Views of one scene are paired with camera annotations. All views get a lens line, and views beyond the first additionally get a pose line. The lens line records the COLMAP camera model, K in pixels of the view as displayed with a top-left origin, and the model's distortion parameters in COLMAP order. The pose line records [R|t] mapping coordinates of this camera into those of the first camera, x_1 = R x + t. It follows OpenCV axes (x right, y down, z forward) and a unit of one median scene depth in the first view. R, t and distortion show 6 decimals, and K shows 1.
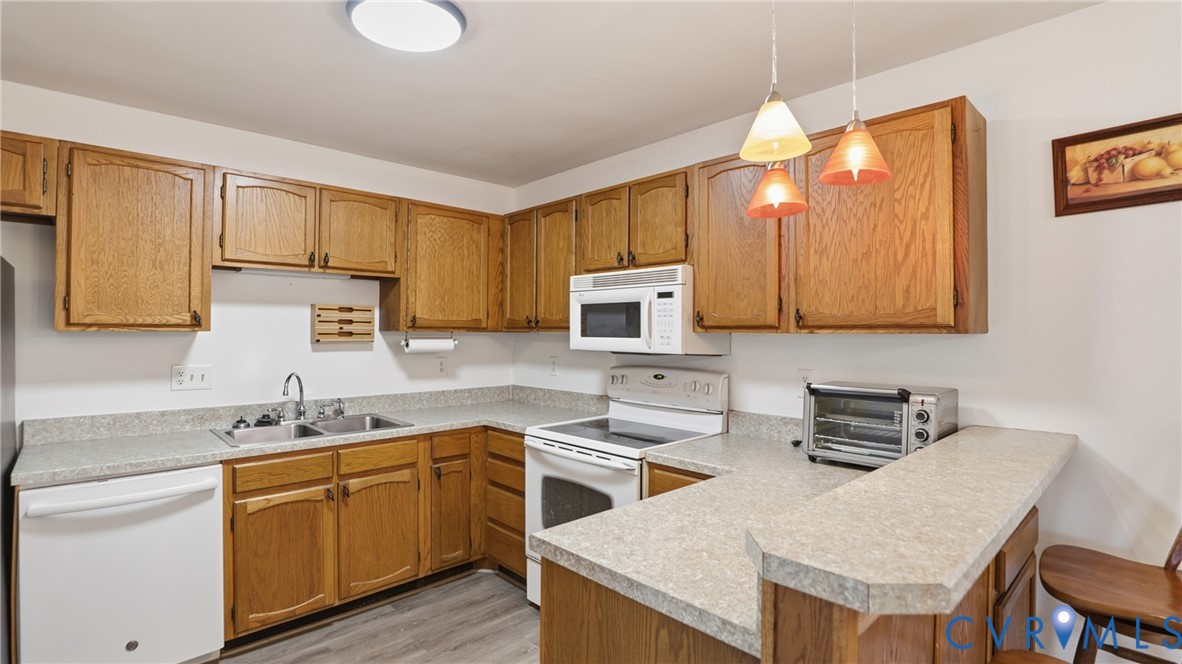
lens RADIAL K [[557.5, 0, 584.4], [0, 557.5, 326.6], [0, 0, 1]] dist [-0.030571, 0.004310]
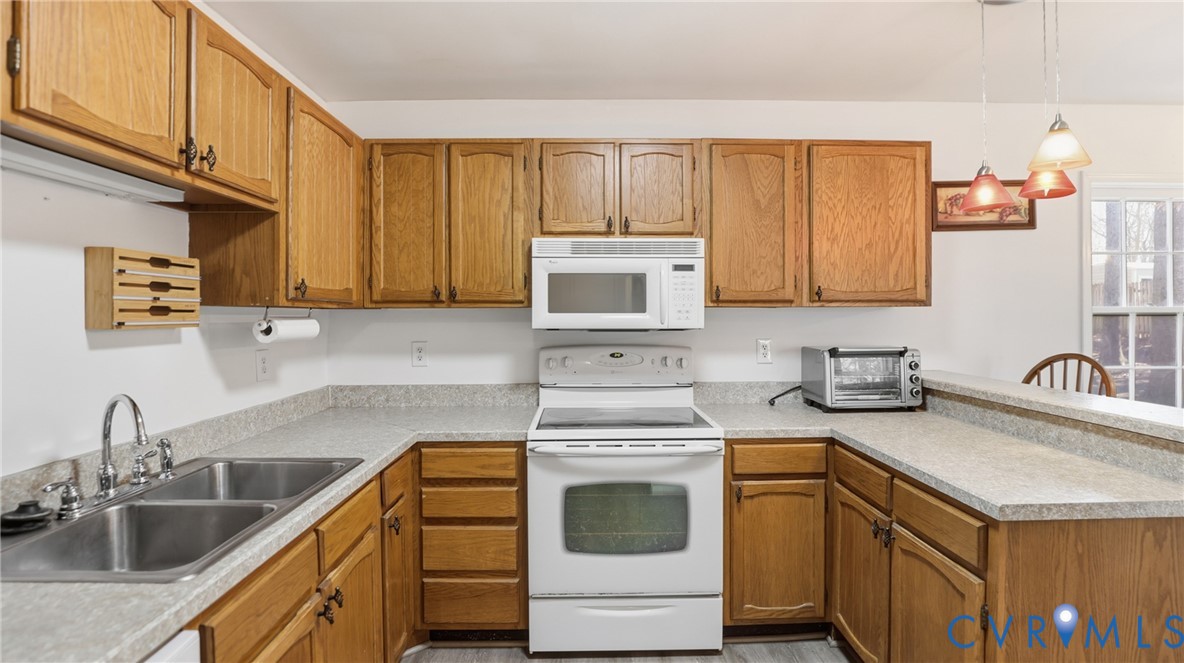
lens RADIAL K [[558.5, 0, 599.3], [0, 558.5, 322.0], [0, 0, 1]] dist [-0.030571, 0.004310]
pose [[0.668787, -0.016714, 0.743266, -0.637351], [-0.000511, 0.999737, 0.022941, 0.014209], [-0.743454, -0.015722, 0.668602, 0.437250]]
